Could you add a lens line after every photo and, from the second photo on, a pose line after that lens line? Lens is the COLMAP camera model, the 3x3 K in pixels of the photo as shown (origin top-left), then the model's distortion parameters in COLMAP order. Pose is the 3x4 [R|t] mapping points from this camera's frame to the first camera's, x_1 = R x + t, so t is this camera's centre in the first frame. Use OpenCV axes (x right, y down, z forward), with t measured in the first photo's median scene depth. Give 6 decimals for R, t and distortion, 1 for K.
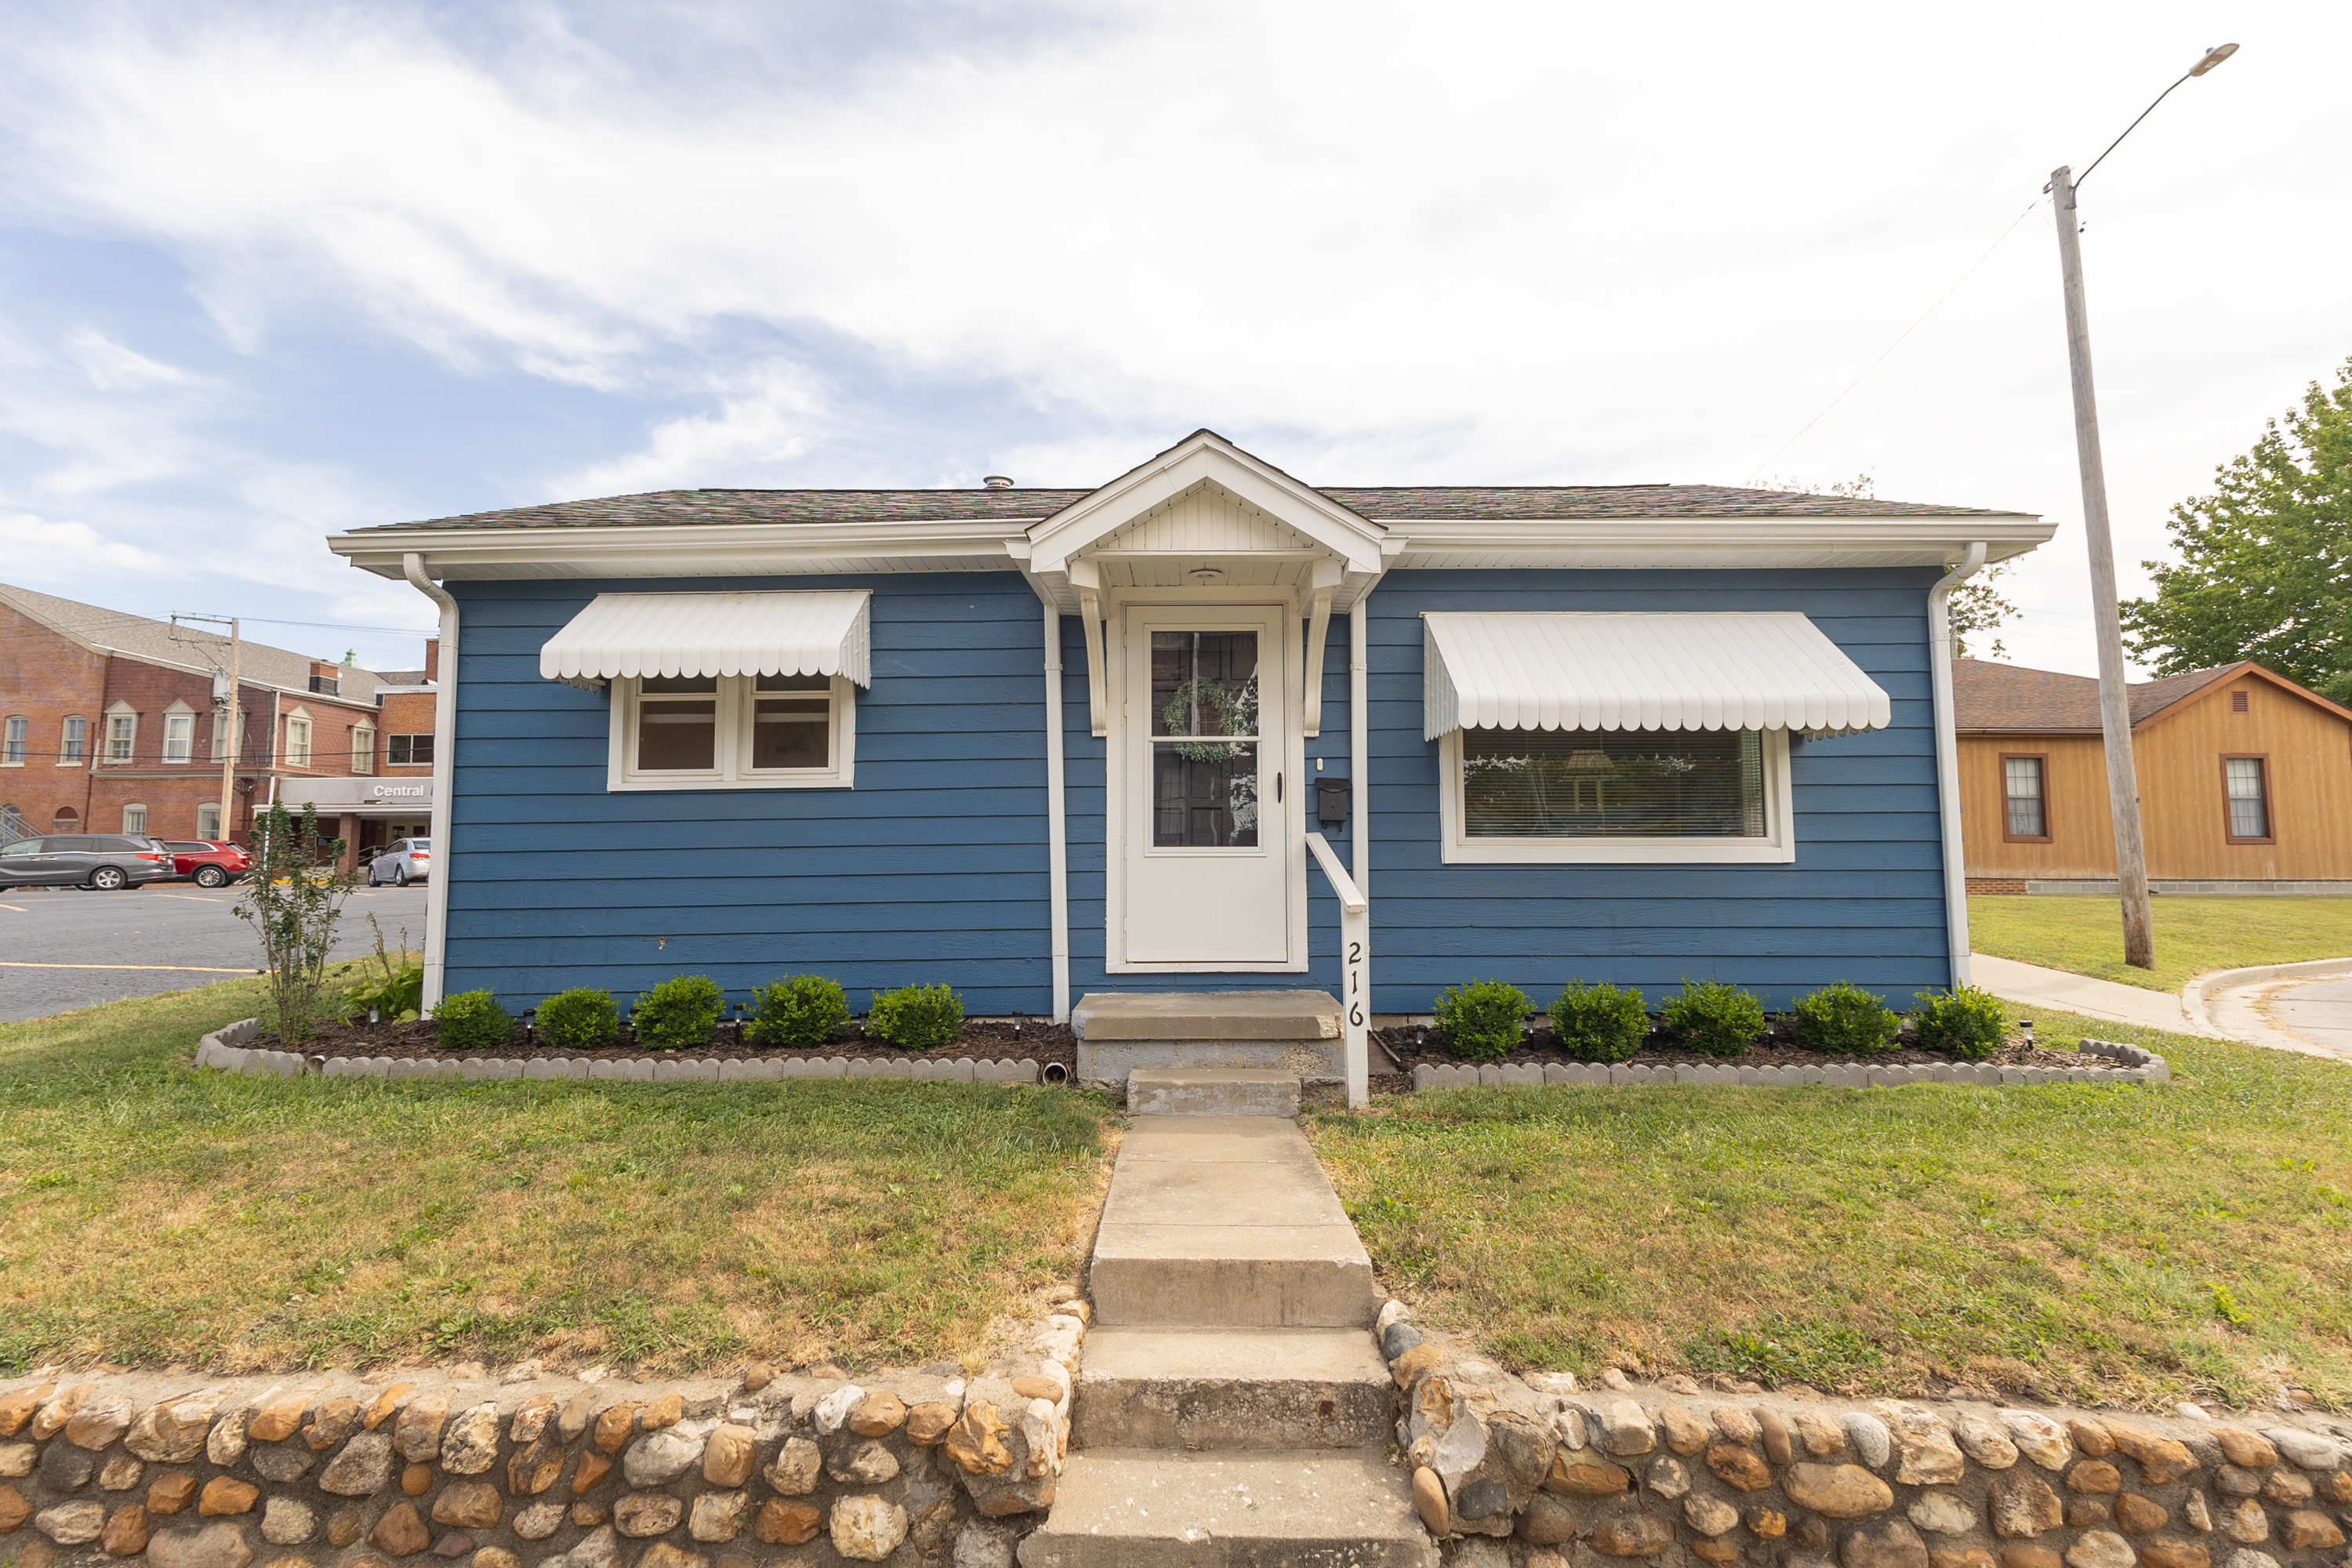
lens RADIAL K [[1238.9, 0, 1179.3], [0, 1238.9, 792.9], [0, 0, 1]] dist [0.024837, -0.000628]
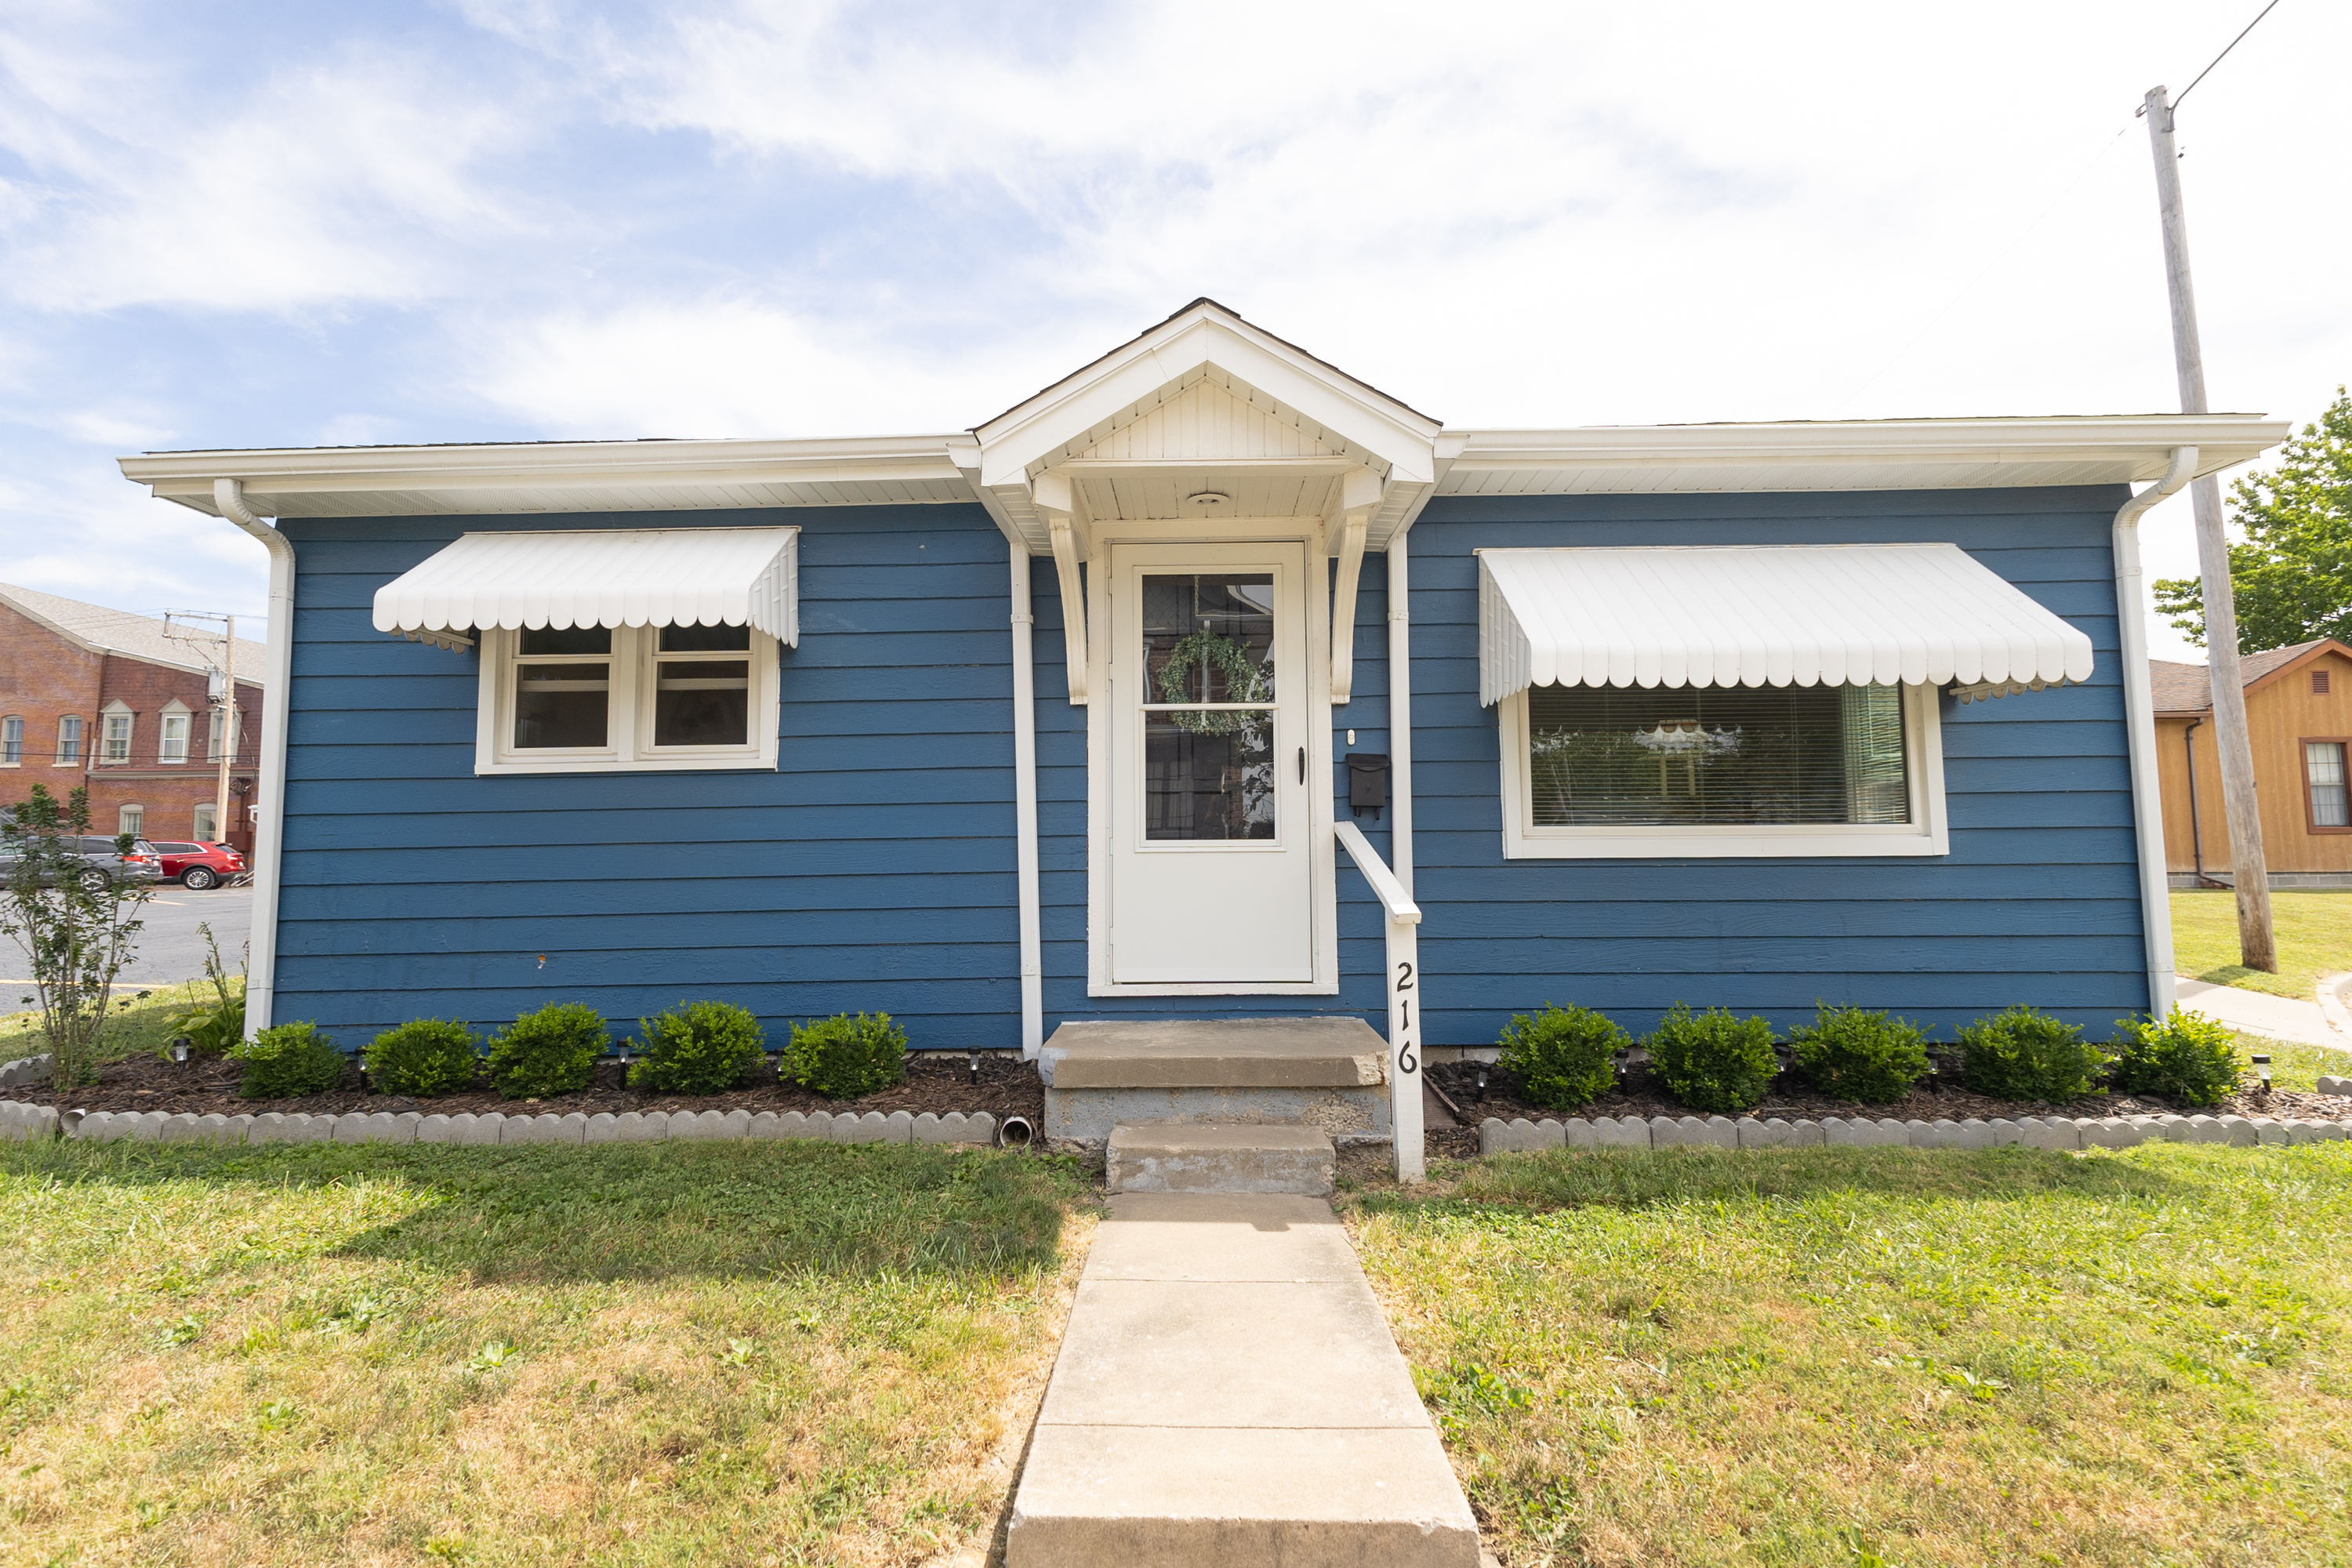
lens RADIAL K [[1070.2, 0, 1174.1], [0, 1070.2, 805.0], [0, 0, 1]] dist [0.005594, -0.000539]
pose [[0.999666, -0.005957, -0.025159, 0.015680], [0.006052, 0.999975, 0.003699, 0.019034], [0.025136, -0.003850, 0.999677, 0.314442]]
